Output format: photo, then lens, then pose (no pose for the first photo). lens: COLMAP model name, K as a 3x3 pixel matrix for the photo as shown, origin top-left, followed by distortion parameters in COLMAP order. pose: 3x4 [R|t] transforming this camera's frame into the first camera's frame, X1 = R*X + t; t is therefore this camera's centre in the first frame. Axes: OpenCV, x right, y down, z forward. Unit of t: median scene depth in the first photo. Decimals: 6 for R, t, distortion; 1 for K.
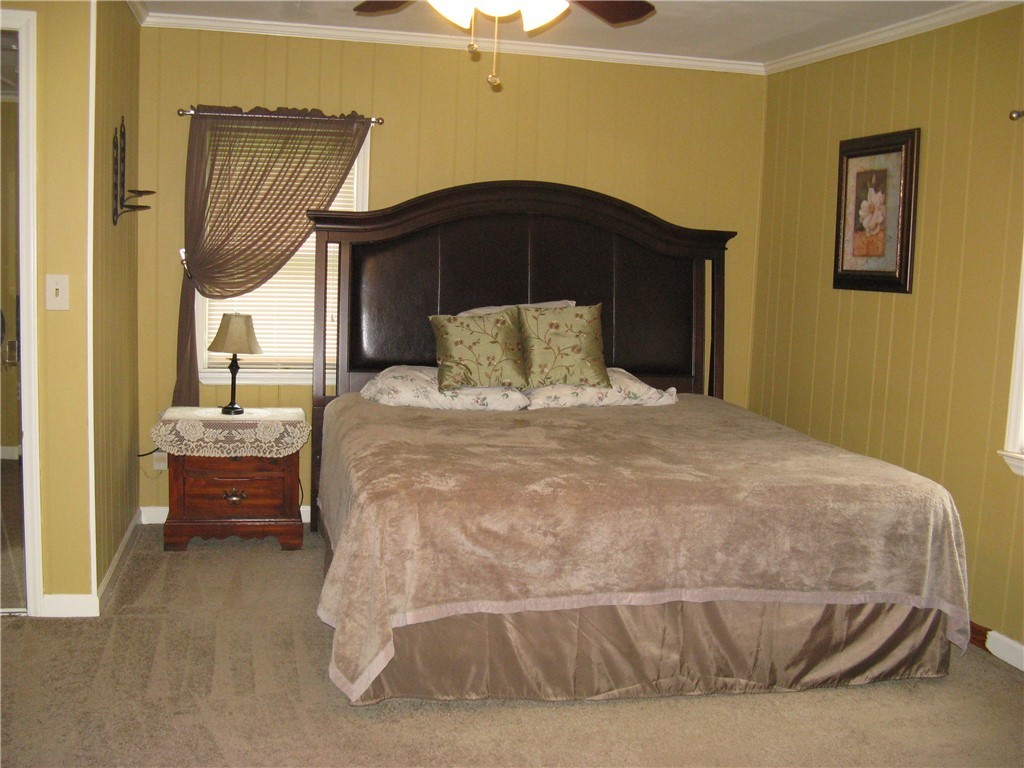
lens RADIAL K [[1086.2, 0, 512.0], [0, 1086.2, 384.0], [0, 0, 1]] dist [-0.202716, 0.238119]
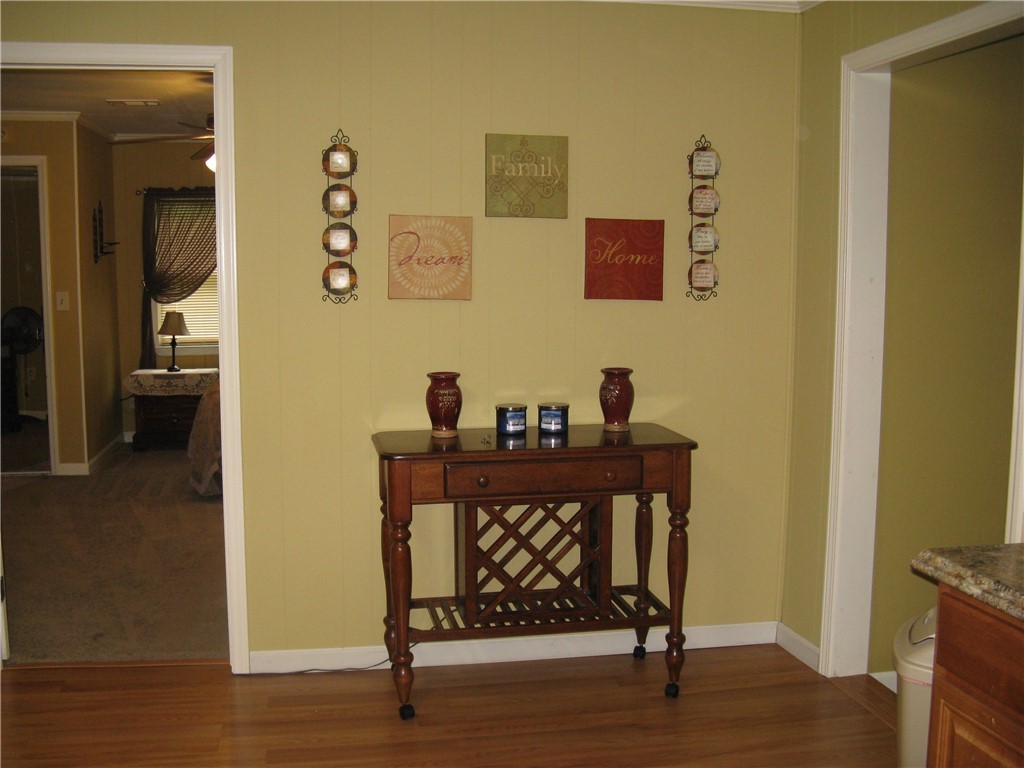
lens RADIAL K [[1086.2, 0, 512.0], [0, 1086.2, 384.0], [0, 0, 1]] dist [-0.202716, 0.238119]
pose [[0.998501, -0.031854, -0.044512, 0.352478], [0.031646, 0.999485, -0.005361, 0.075272], [0.044660, 0.003944, 0.998994, -0.663397]]
